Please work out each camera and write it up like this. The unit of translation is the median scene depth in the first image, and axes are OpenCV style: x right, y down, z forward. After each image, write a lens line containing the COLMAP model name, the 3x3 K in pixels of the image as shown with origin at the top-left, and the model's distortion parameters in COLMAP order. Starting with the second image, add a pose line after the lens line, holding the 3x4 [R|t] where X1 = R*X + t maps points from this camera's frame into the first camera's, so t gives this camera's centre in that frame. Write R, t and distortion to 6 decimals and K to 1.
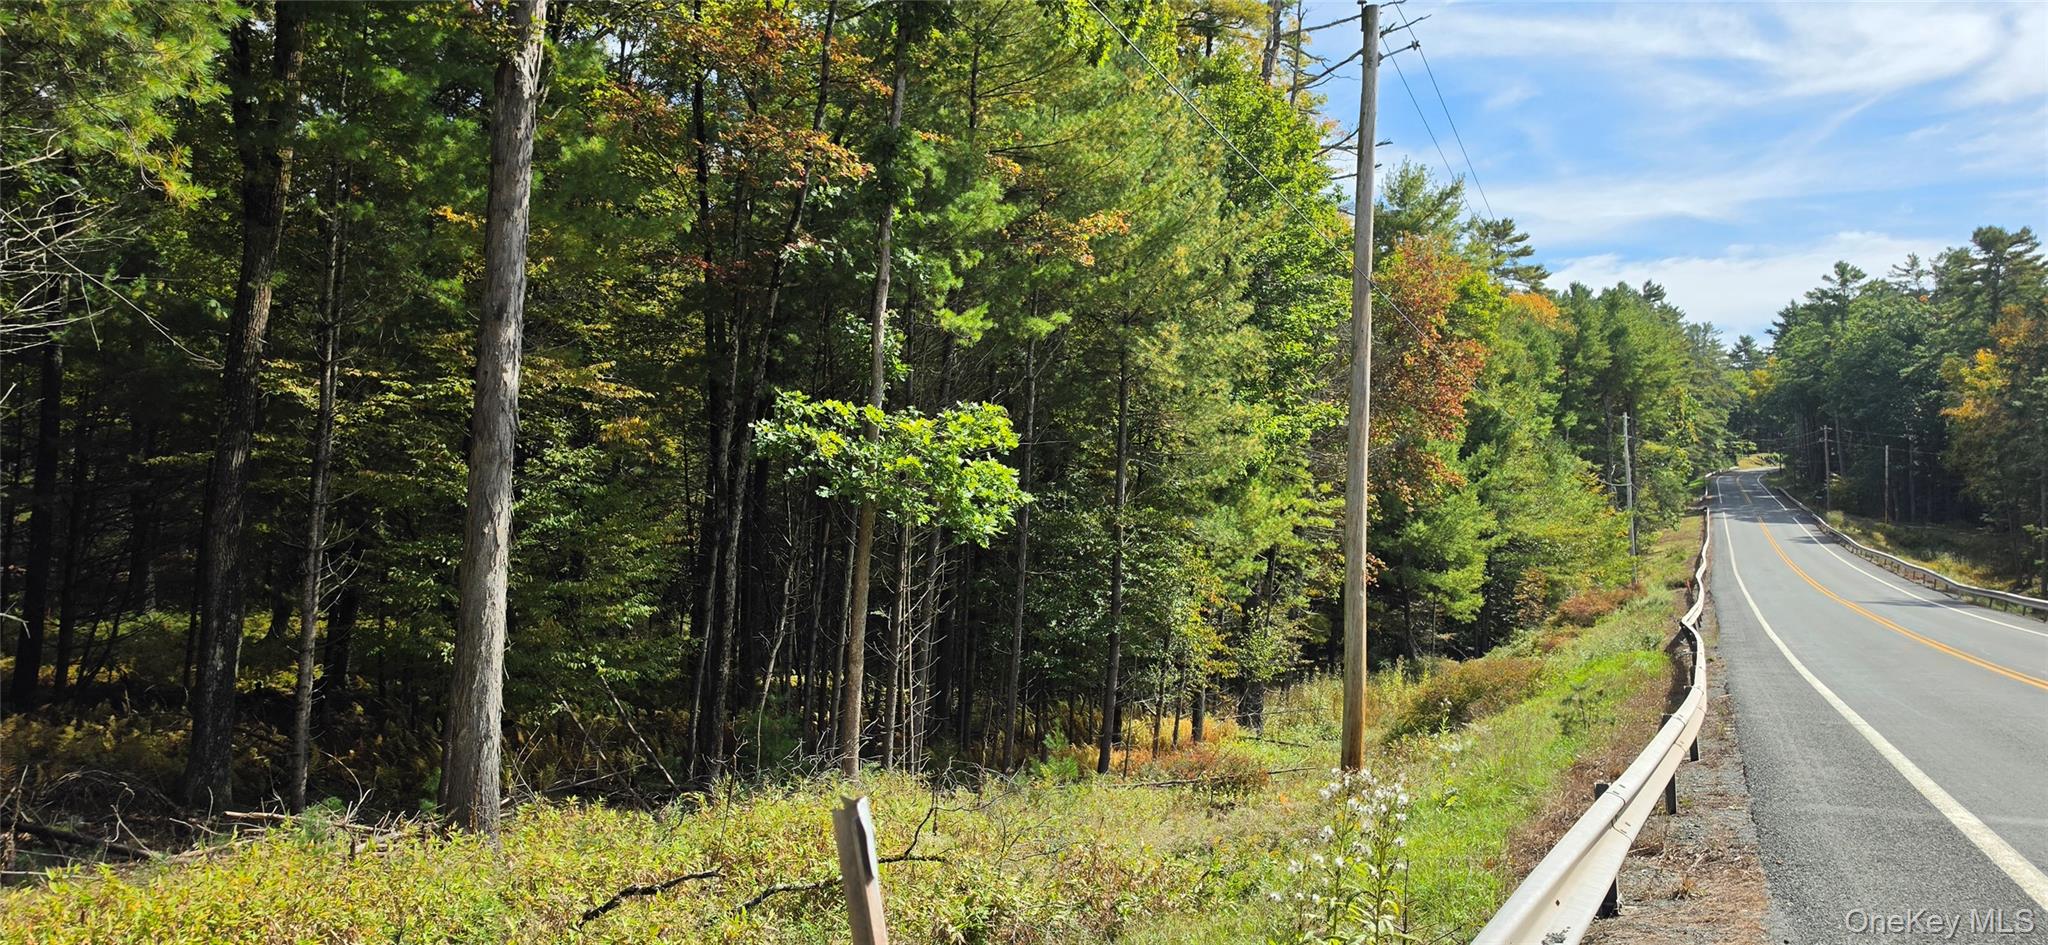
lens RADIAL K [[1377.7, 0, 1024.0], [0, 1377.7, 472.5], [0, 0, 1]] dist [0.055333, -0.000132]
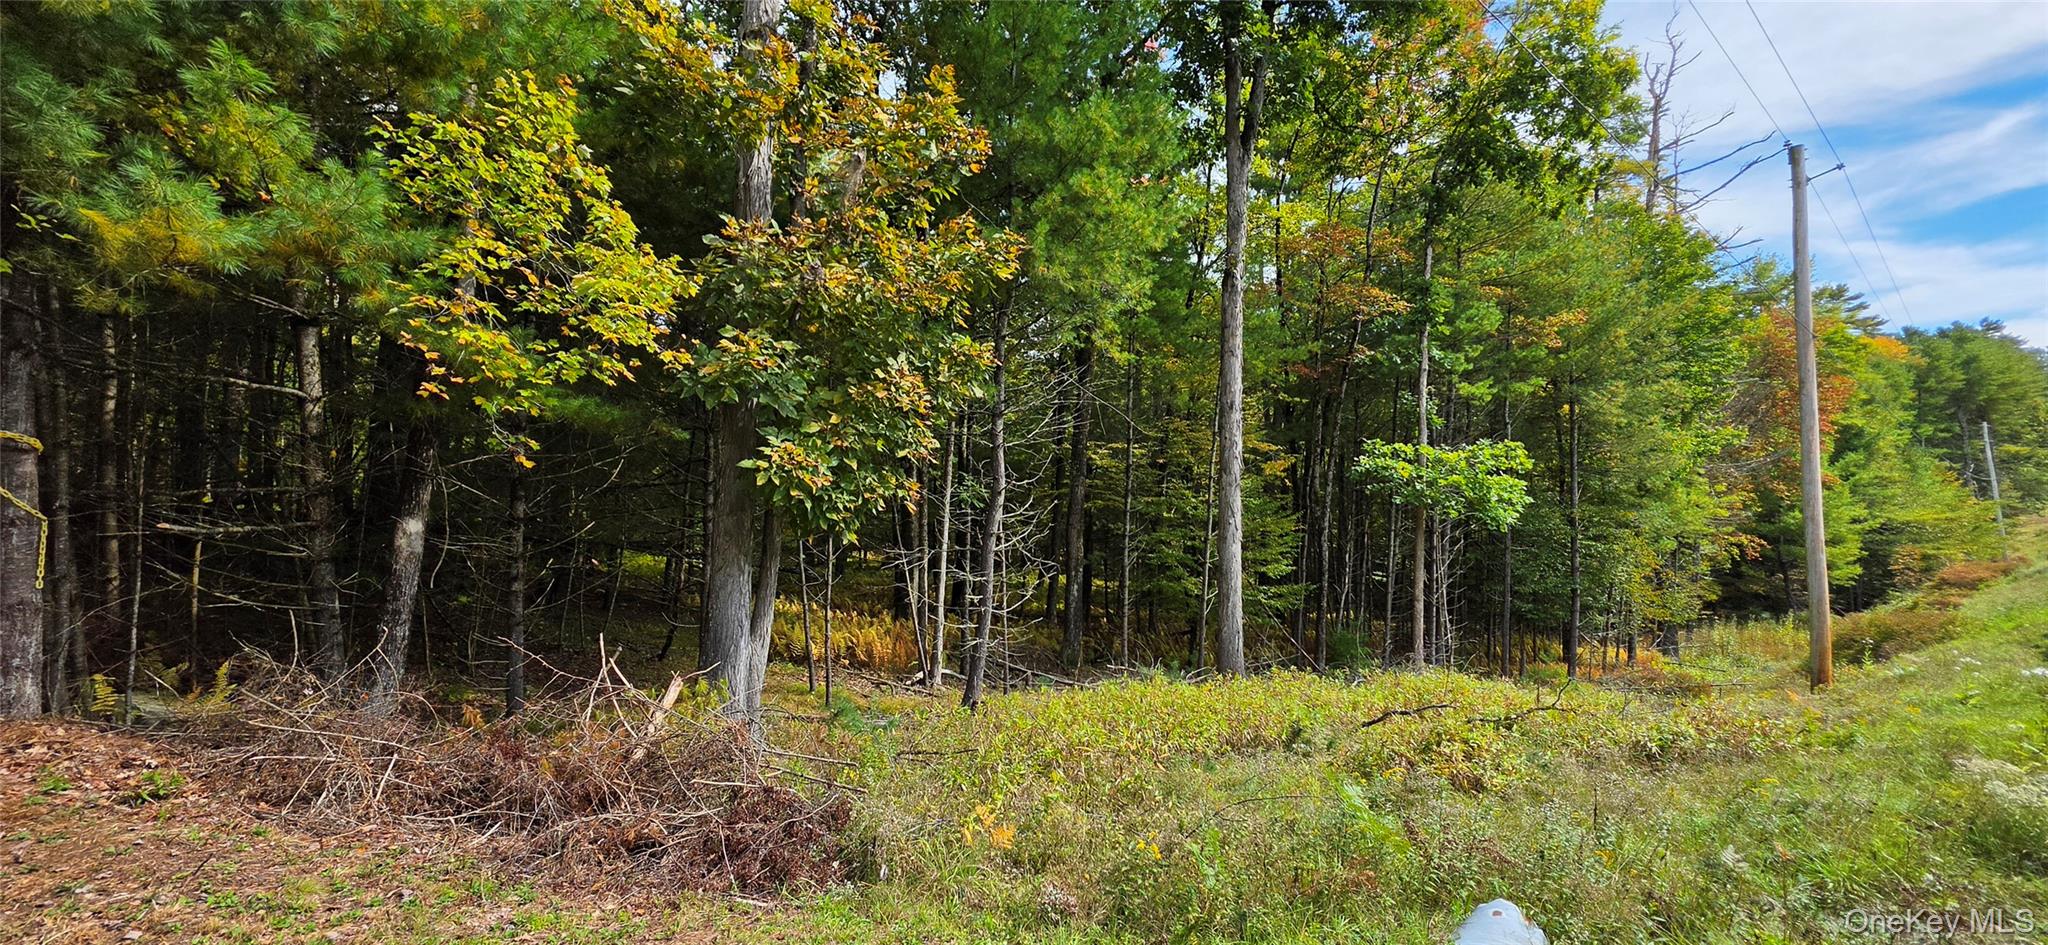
lens RADIAL K [[819.1, 0, 1020.2], [0, 819.1, 473.0], [0, 0, 1]] dist [-0.001538, 0.000851]
pose [[0.911183, -0.047443, -0.409261, -0.094955], [0.033954, 0.998616, -0.040168, 0.005002], [0.410601, 0.022704, 0.911533, -0.056409]]
